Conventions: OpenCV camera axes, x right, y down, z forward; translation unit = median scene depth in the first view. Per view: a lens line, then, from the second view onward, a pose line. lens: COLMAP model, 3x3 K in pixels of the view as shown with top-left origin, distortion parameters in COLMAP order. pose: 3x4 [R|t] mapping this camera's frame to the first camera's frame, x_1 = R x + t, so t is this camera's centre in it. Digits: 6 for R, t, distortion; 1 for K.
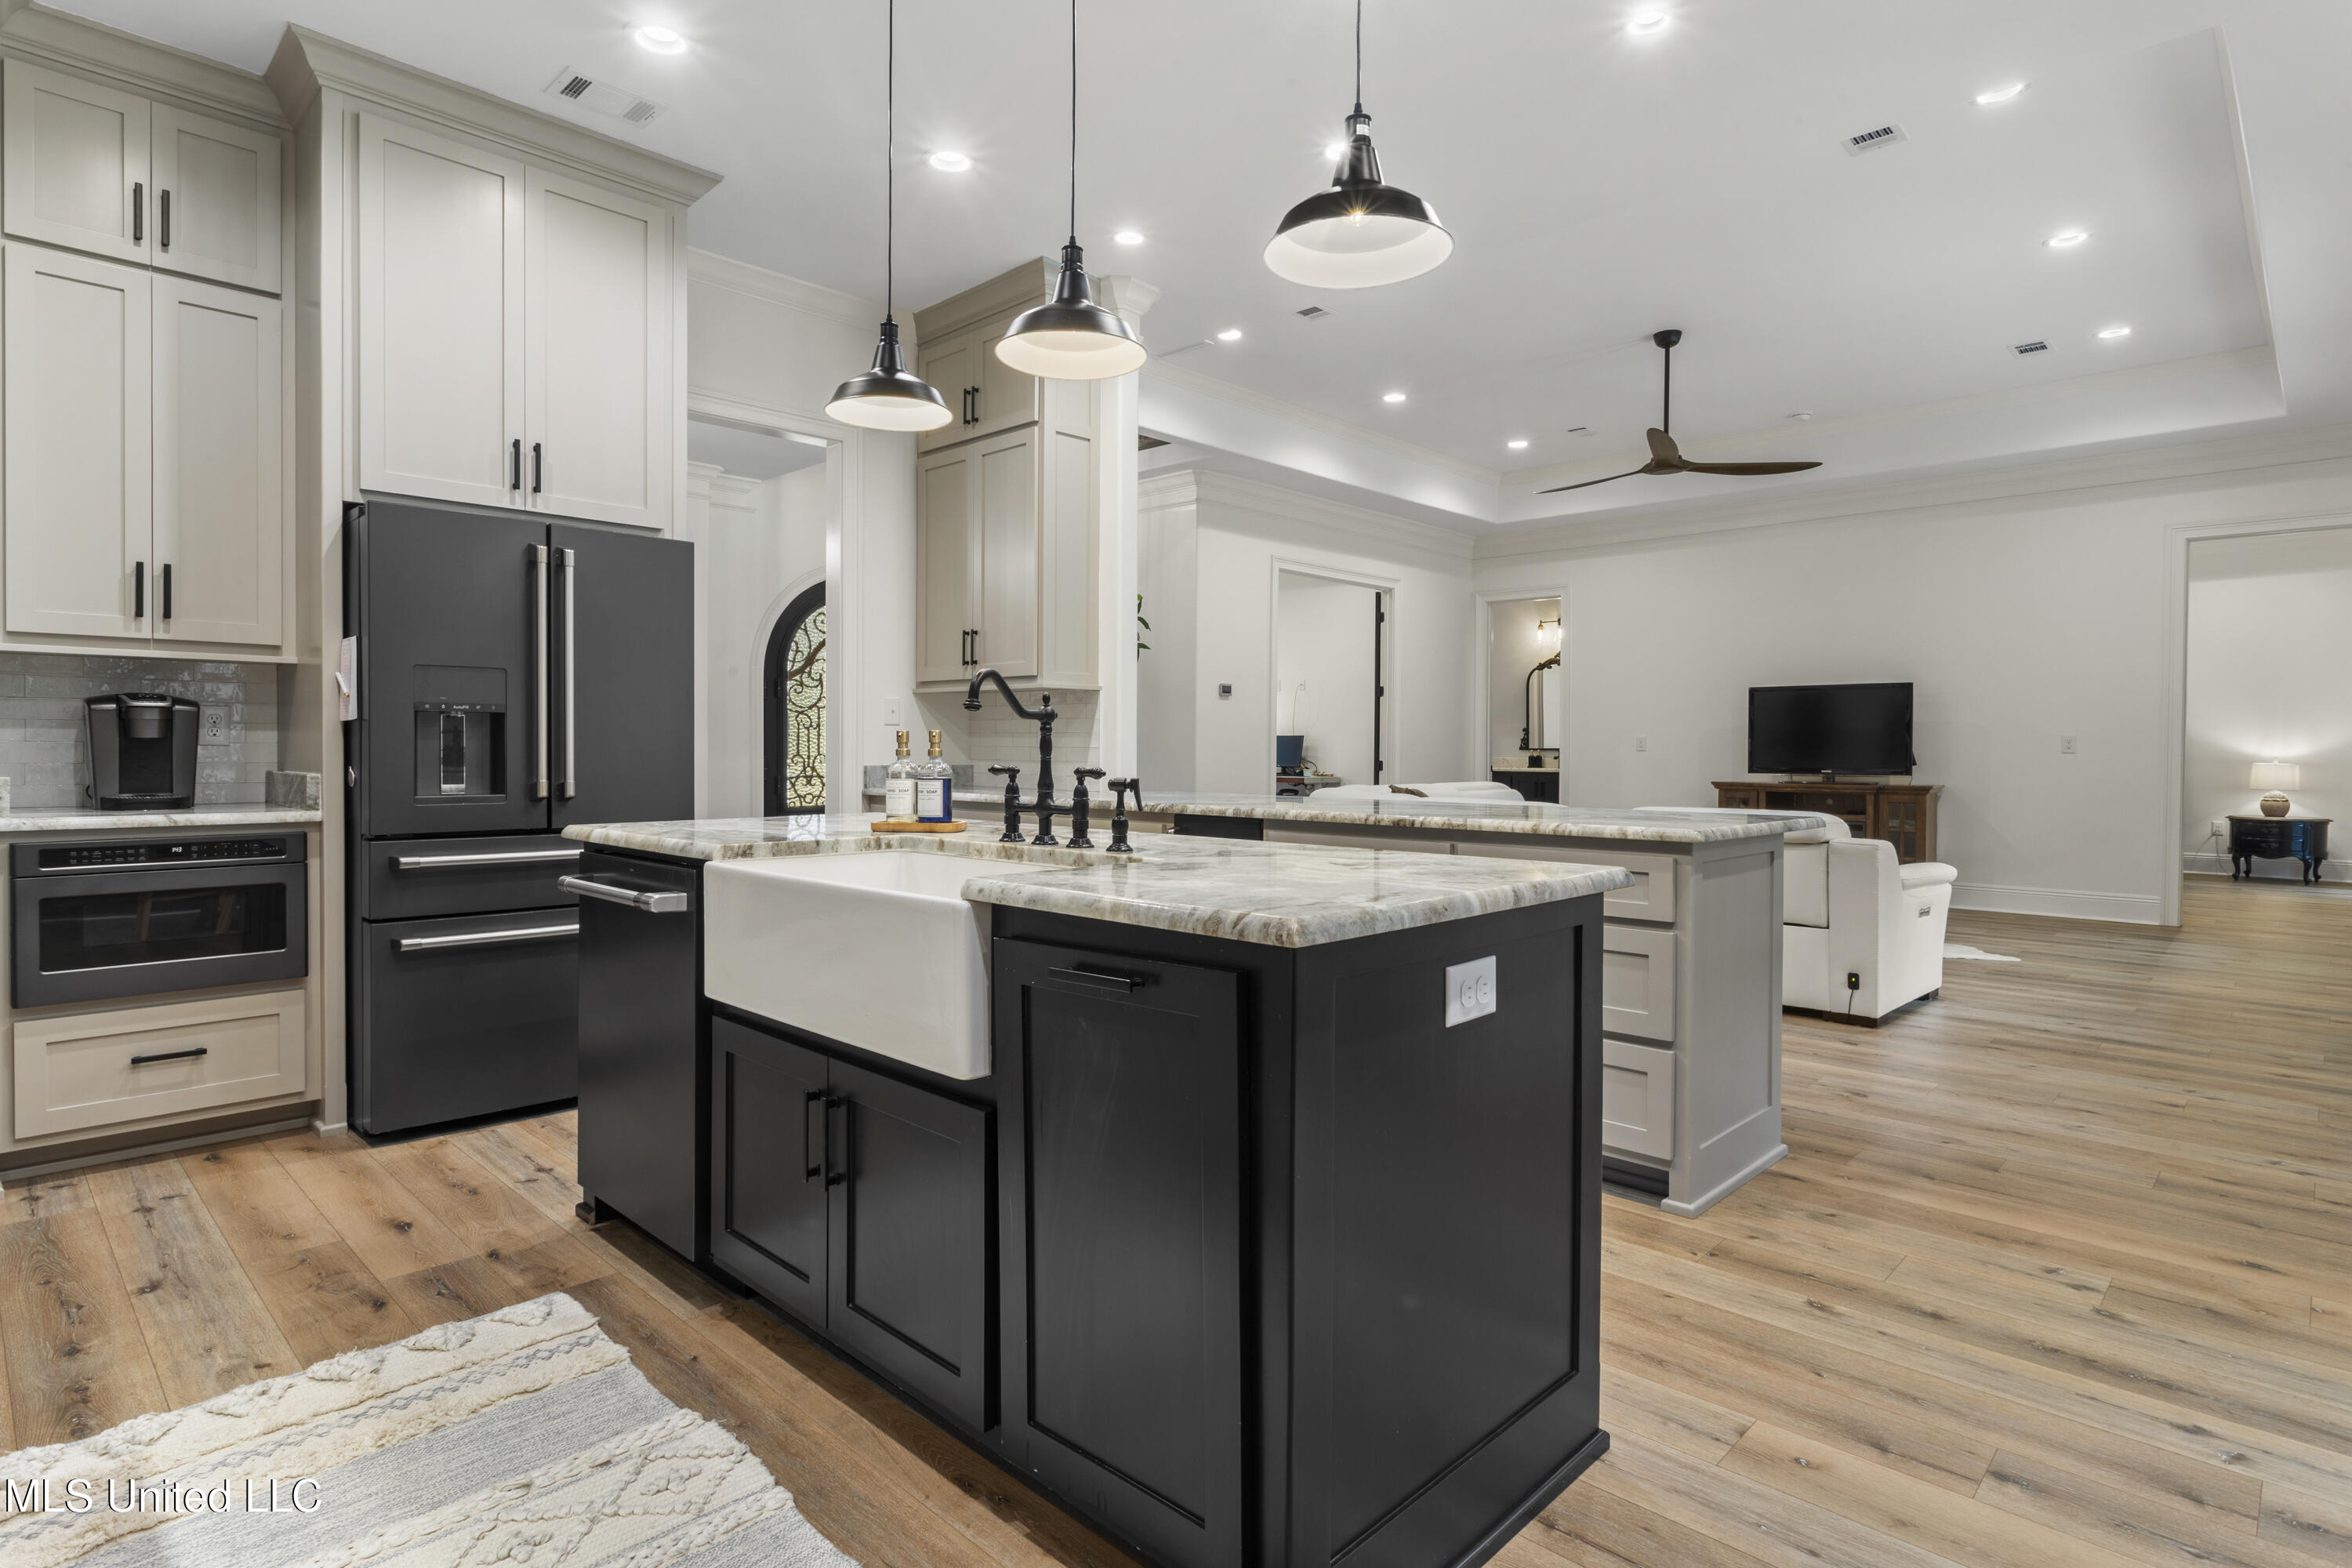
lens RADIAL K [[1202.3, 0, 1170.8], [0, 1202.3, 762.9], [0, 0, 1]] dist [-0.001152, 0.000265]
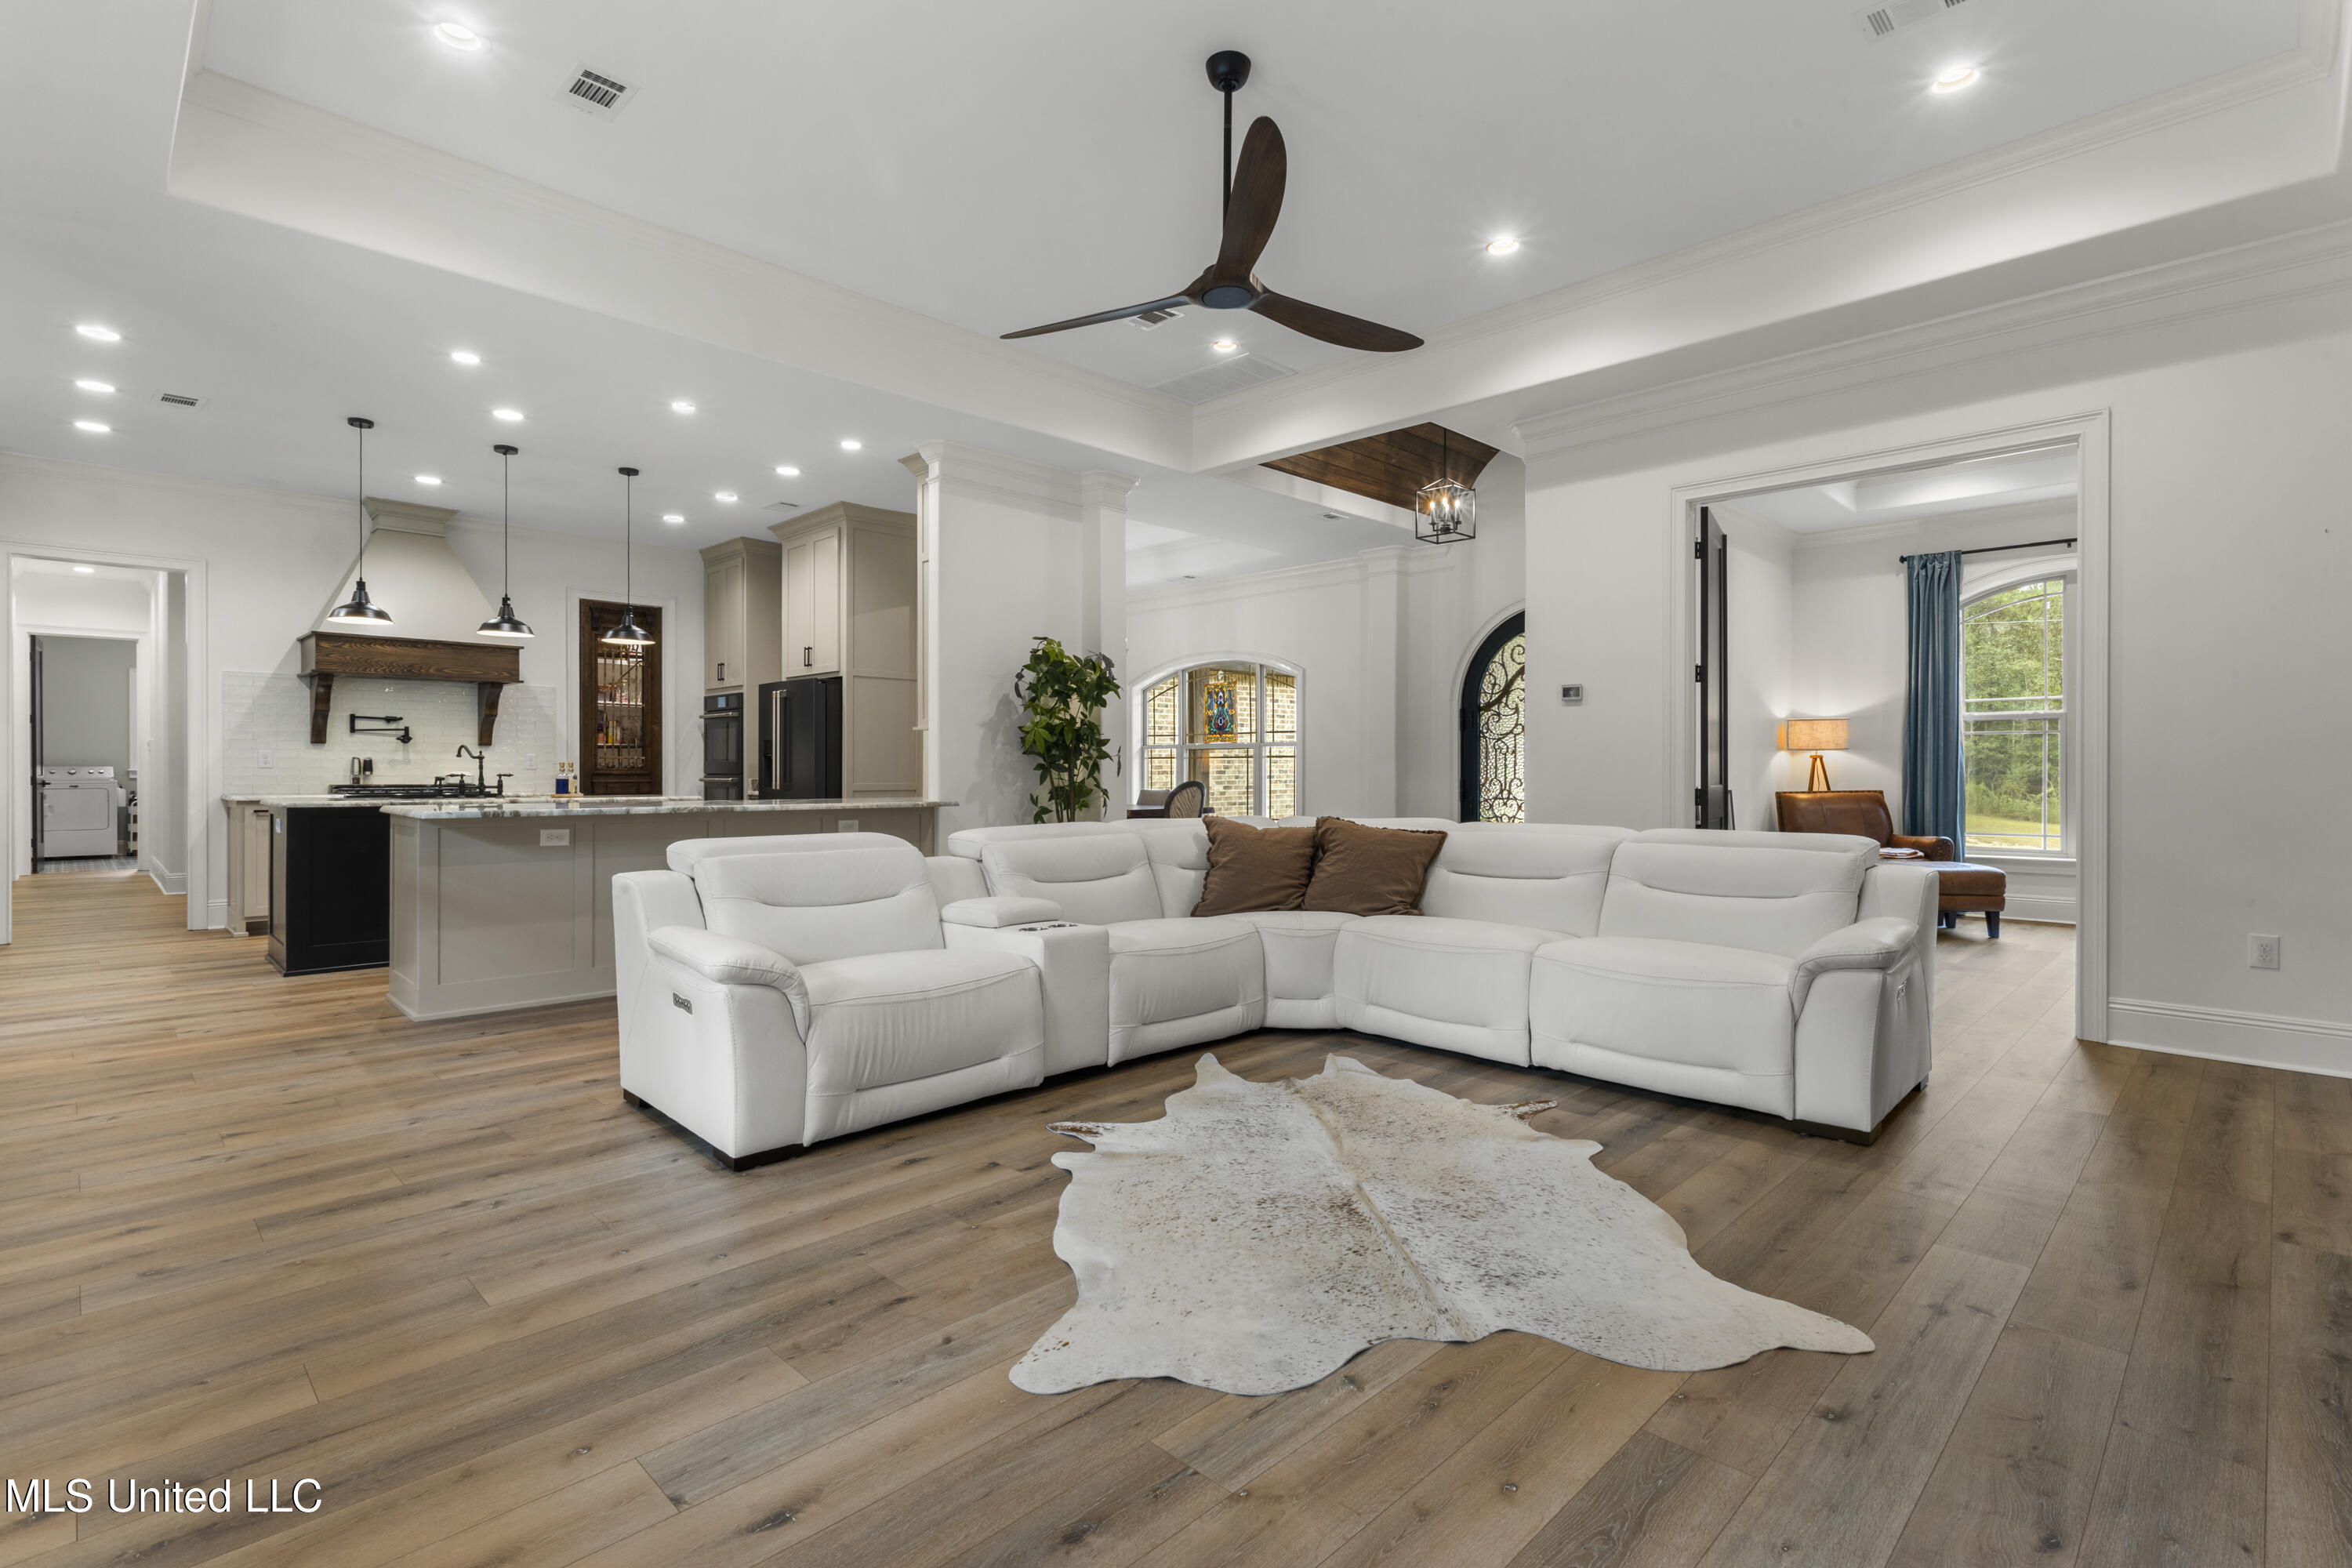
lens RADIAL K [[1108.2, 0, 1182.1], [0, 1108.2, 784.8], [0, 0, 1]] dist [0.001844, 0.000129]
pose [[-0.012205, 0.007342, -0.999899, 0.715956], [-0.014893, 0.999861, 0.007523, -0.004341], [0.999815, 0.014983, -0.012093, 0.738675]]
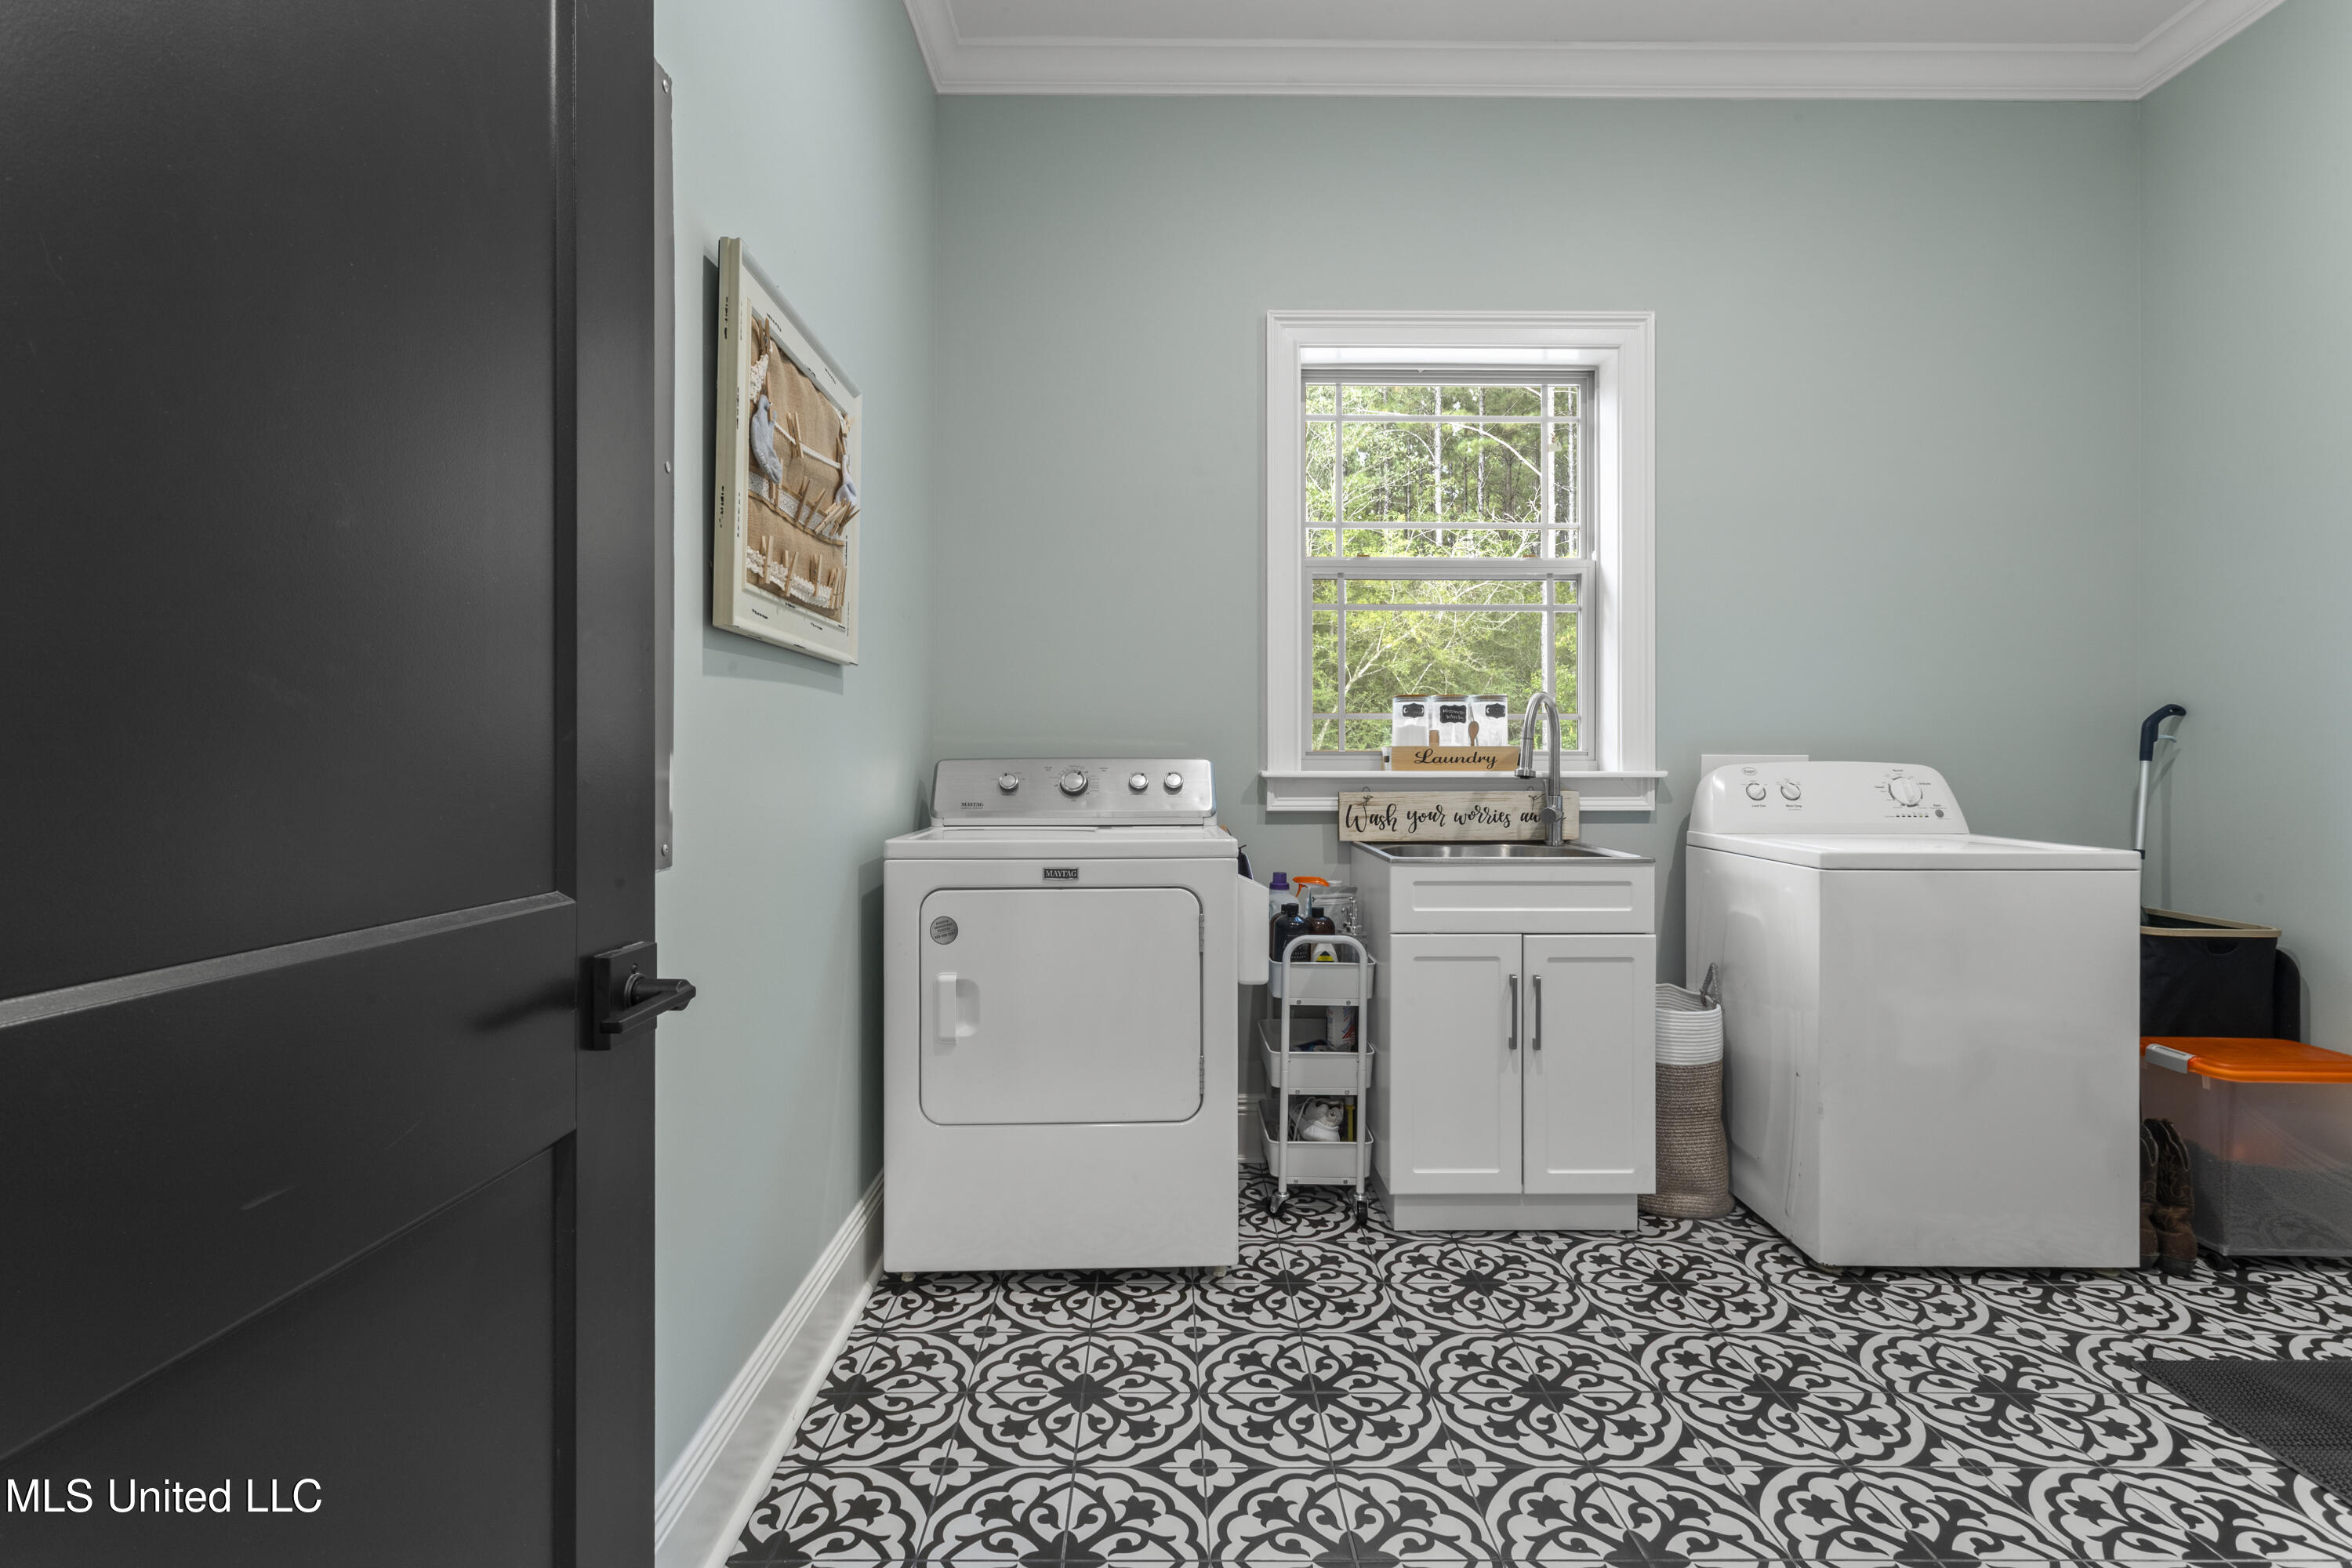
lens RADIAL K [[1108.2, 0, 1173.0], [0, 1108.2, 773.5], [0, 0, 1]] dist [0.001844, 0.000129]
pose [[-0.706315, 0.001699, -0.707896, -0.559363], [-0.008712, 0.999901, 0.011092, 0.004658], [0.707844, 0.014002, -0.706230, -0.533102]]
